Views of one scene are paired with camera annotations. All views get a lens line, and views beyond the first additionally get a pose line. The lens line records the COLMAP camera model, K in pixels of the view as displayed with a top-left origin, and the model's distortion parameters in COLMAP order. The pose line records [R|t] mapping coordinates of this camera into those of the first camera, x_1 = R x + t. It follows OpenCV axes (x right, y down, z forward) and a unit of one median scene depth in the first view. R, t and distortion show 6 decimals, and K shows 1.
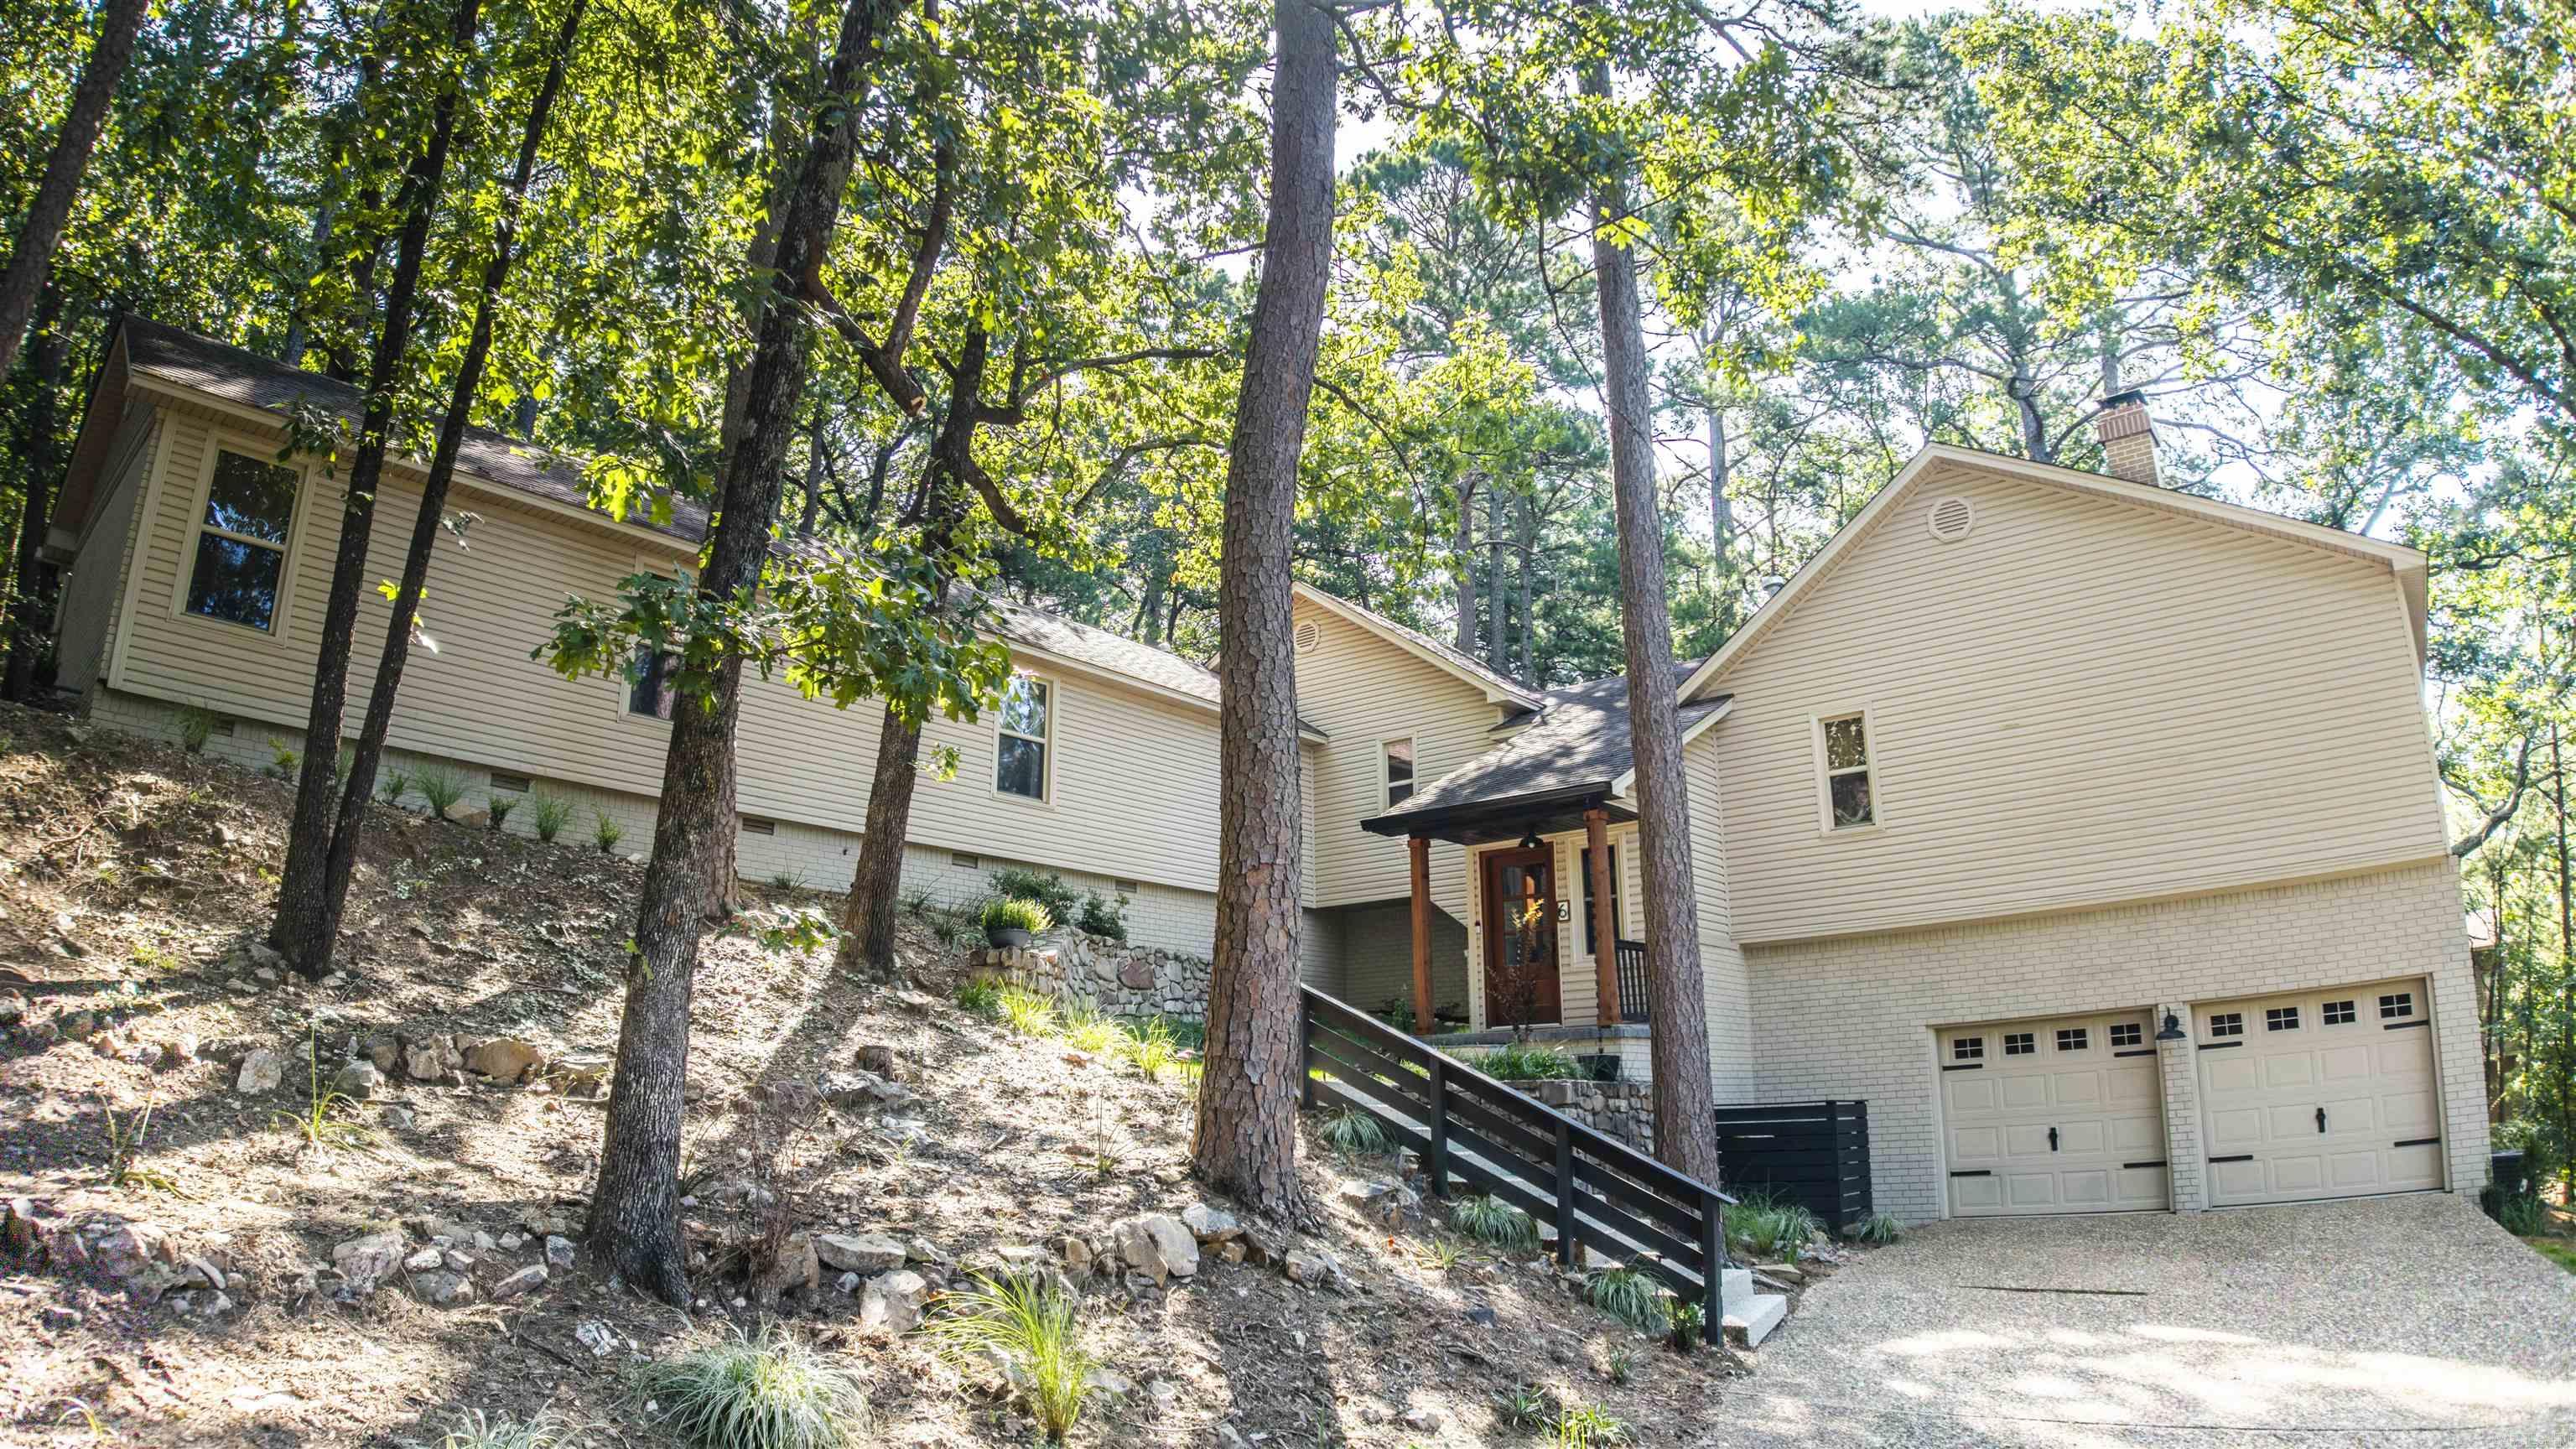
lens RADIAL K [[1476.9, 0, 1288.0], [0, 1476.9, 724.5], [0, 0, 1]] dist [-0.173816, 0.022522]
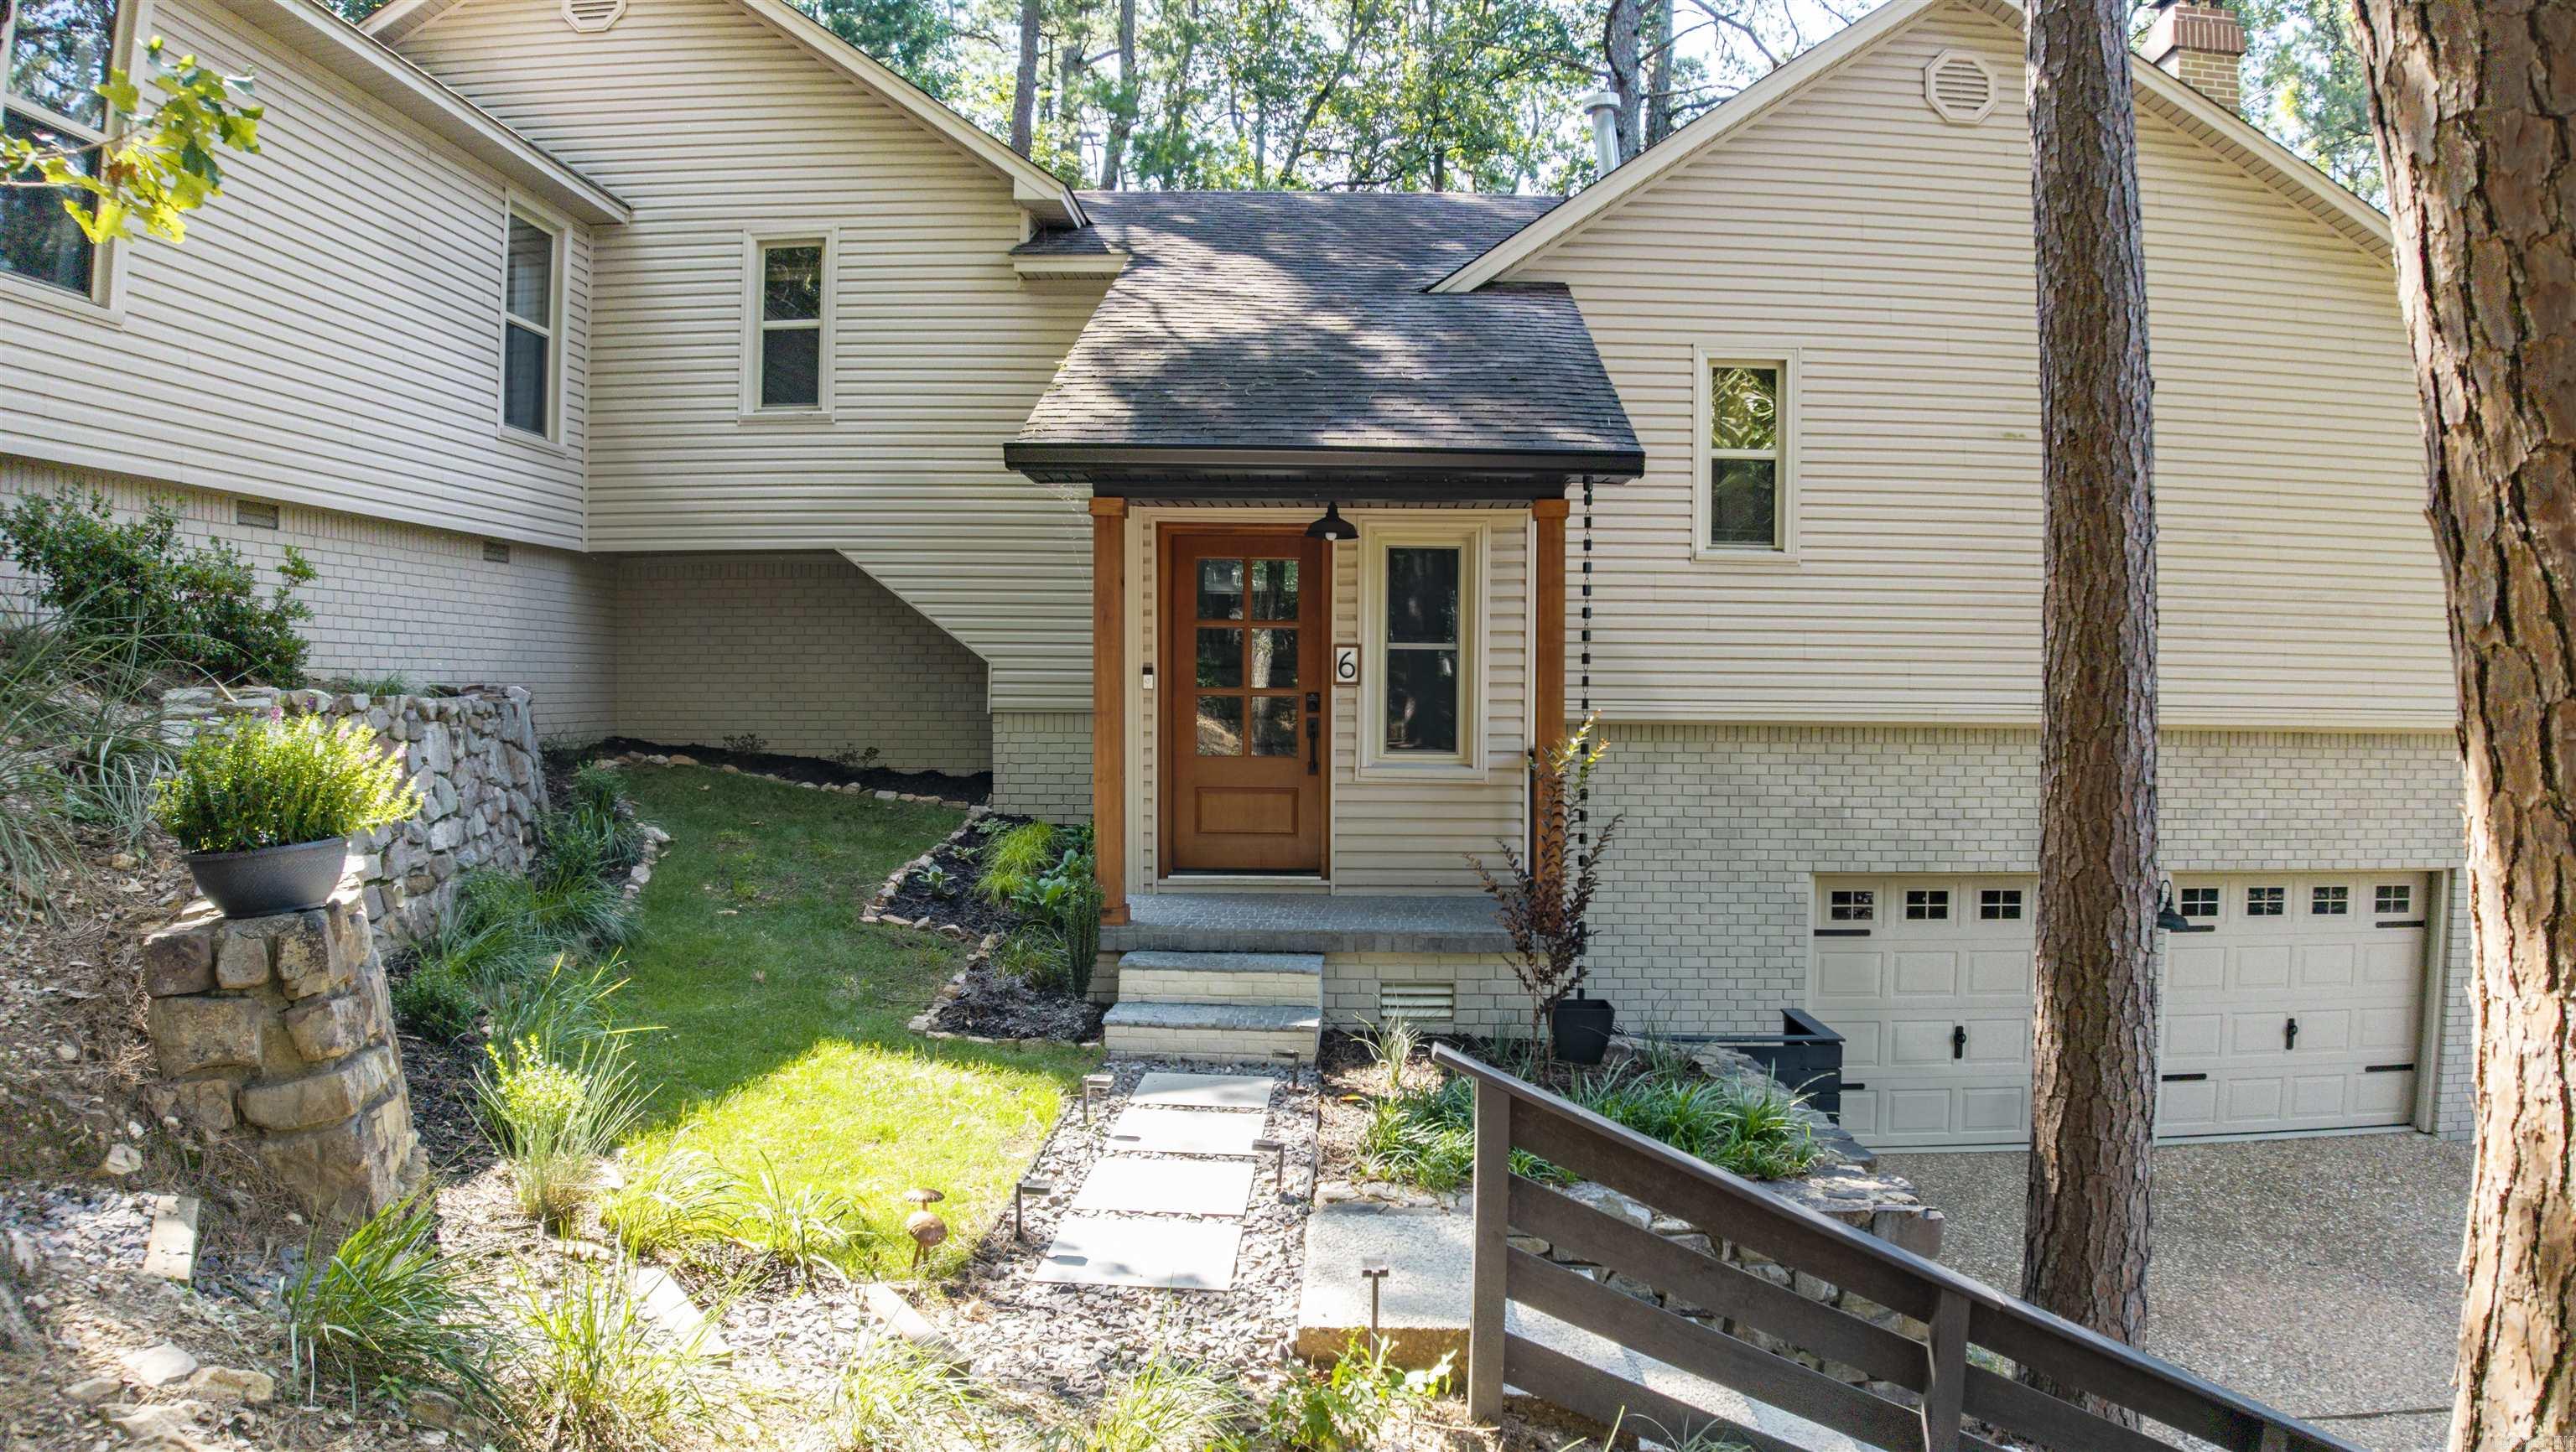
lens RADIAL K [[1637.4, 0, 1367.7], [0, 1637.4, 763.6], [0, 0, 1]] dist [-0.148461, 0.000053]
pose [[0.754303, -0.014519, 0.656365, -0.270943], [-0.186582, 0.953791, 0.235521, 0.039104], [-0.629455, -0.300121, 0.716739, 0.861085]]
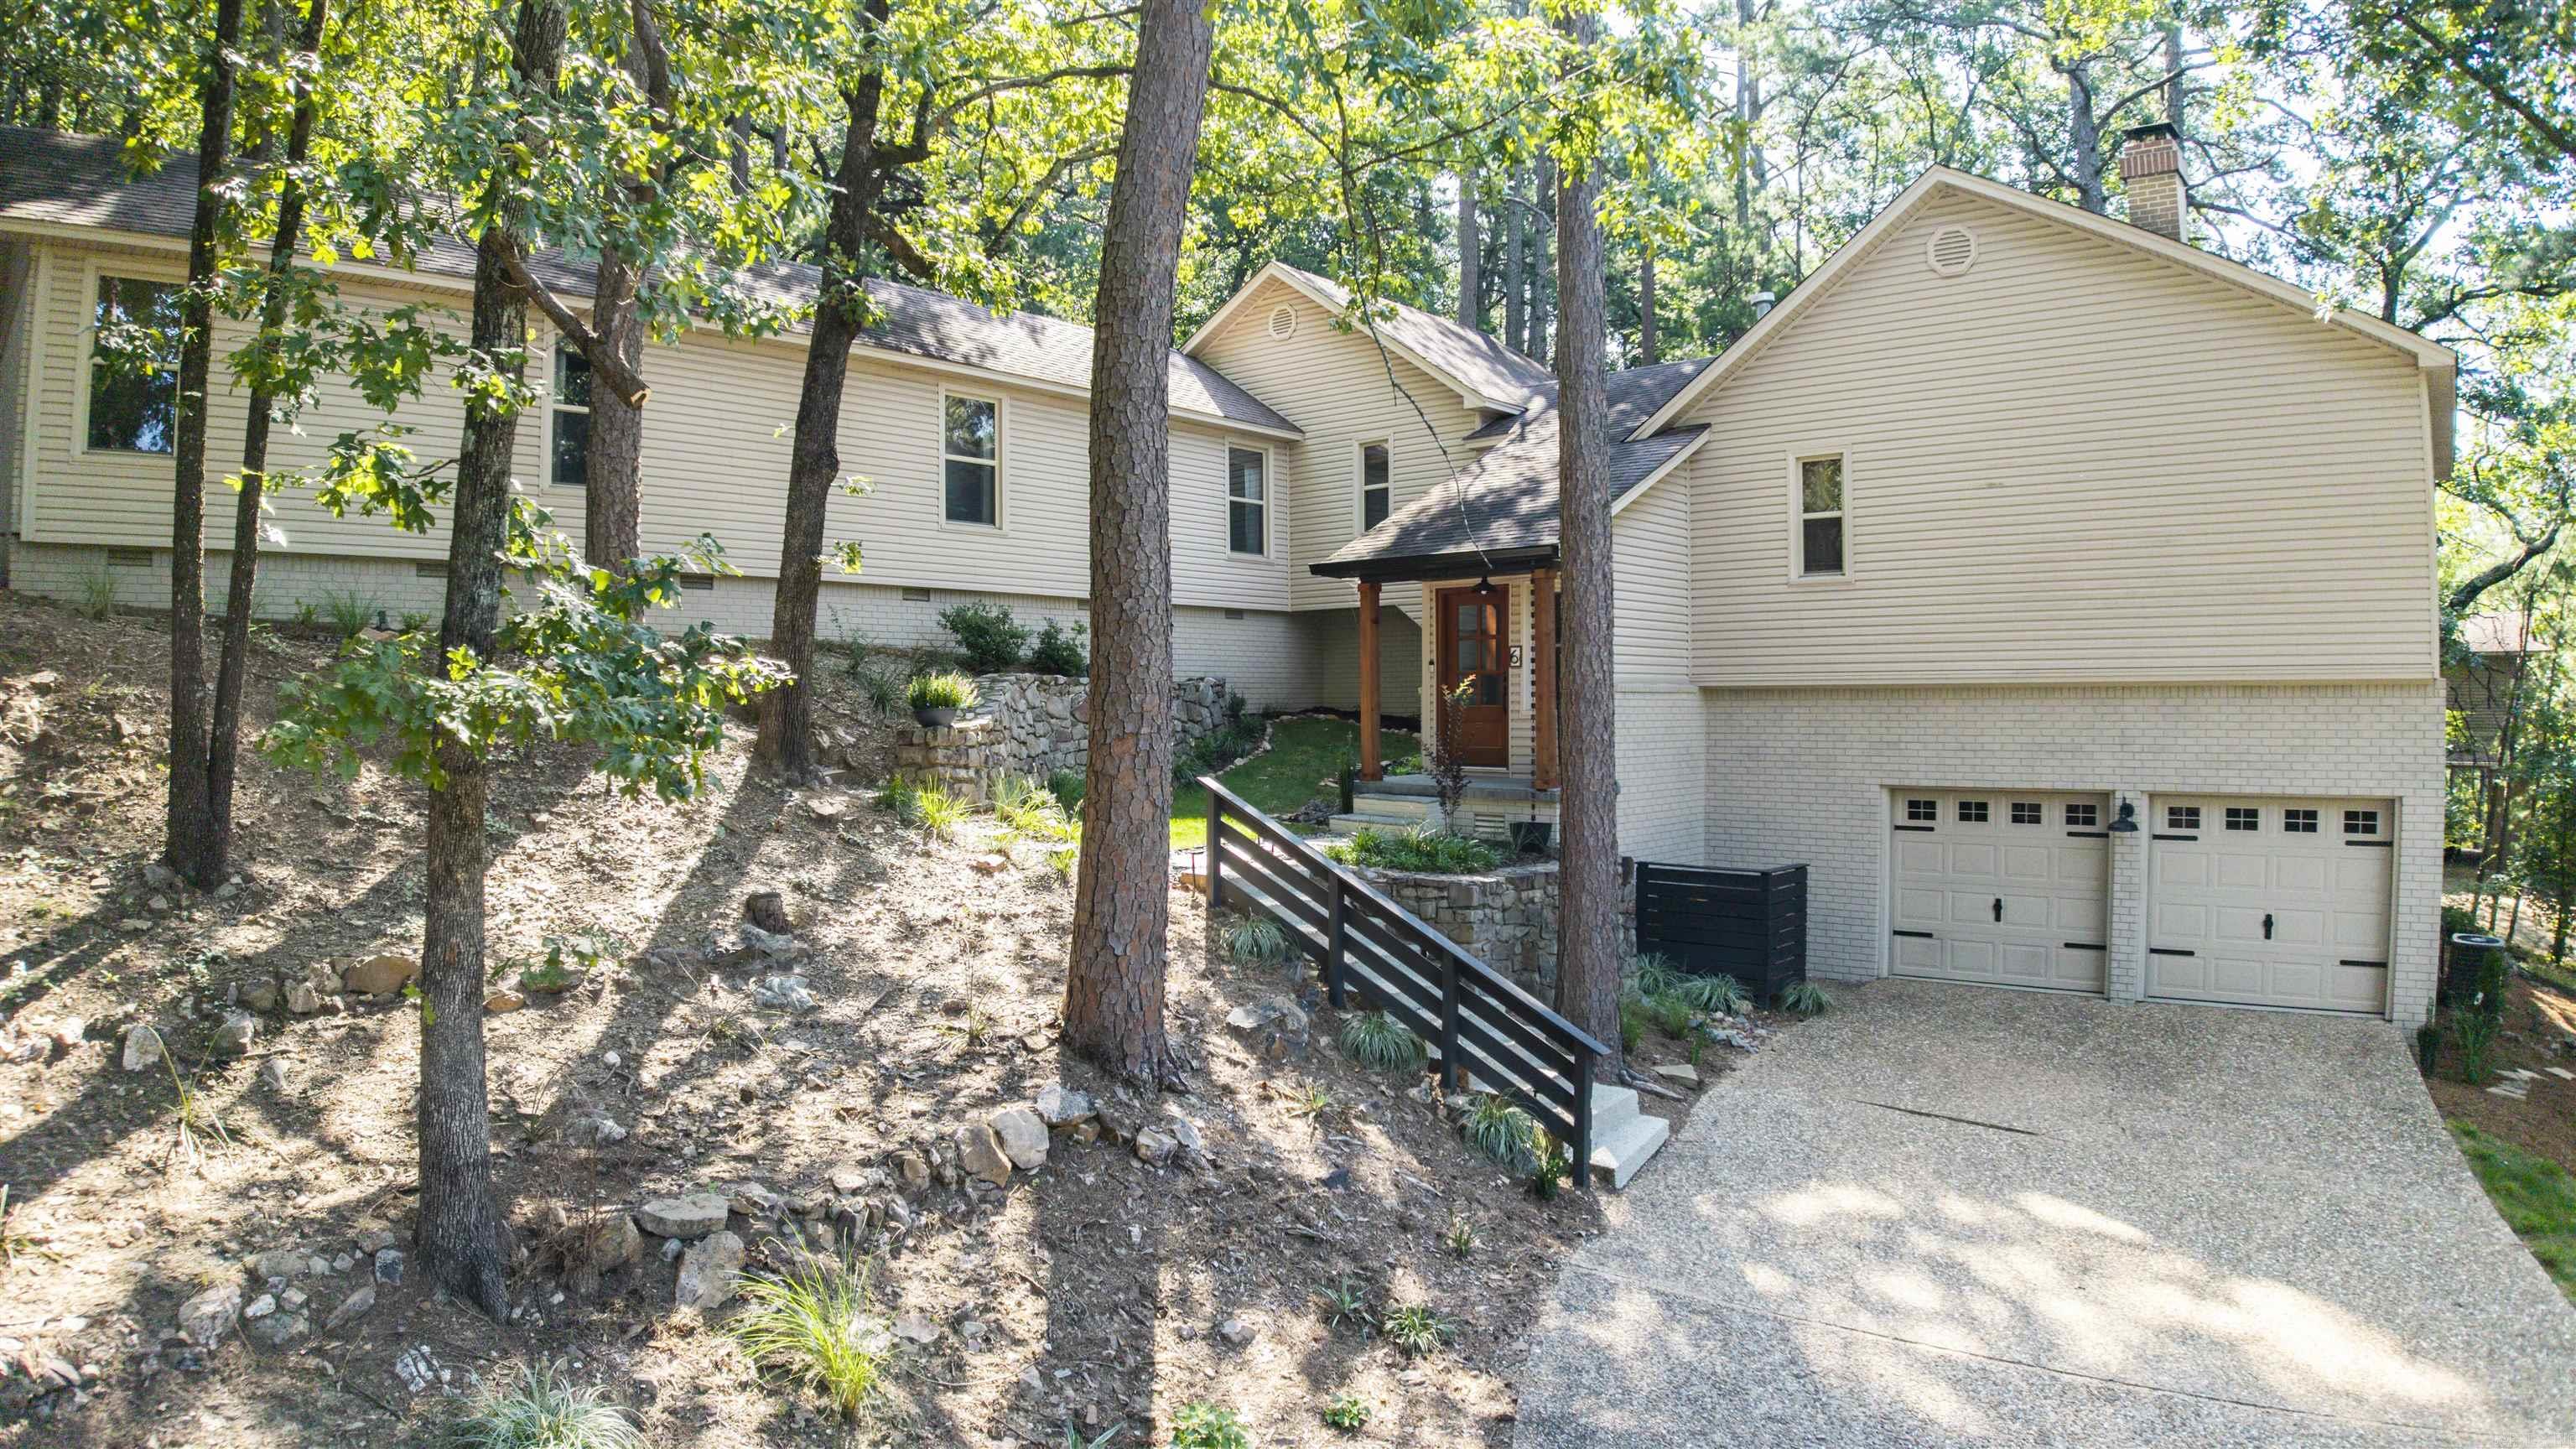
lens RADIAL K [[1476.9, 0, 1288.0], [0, 1476.9, 724.5], [0, 0, 1]] dist [-0.173816, 0.022522]
pose [[0.999410, 0.001656, -0.034299, 0.104120], [0.007884, 0.961088, 0.276129, -0.149744], [0.033421, -0.276236, 0.960508, 0.058196]]
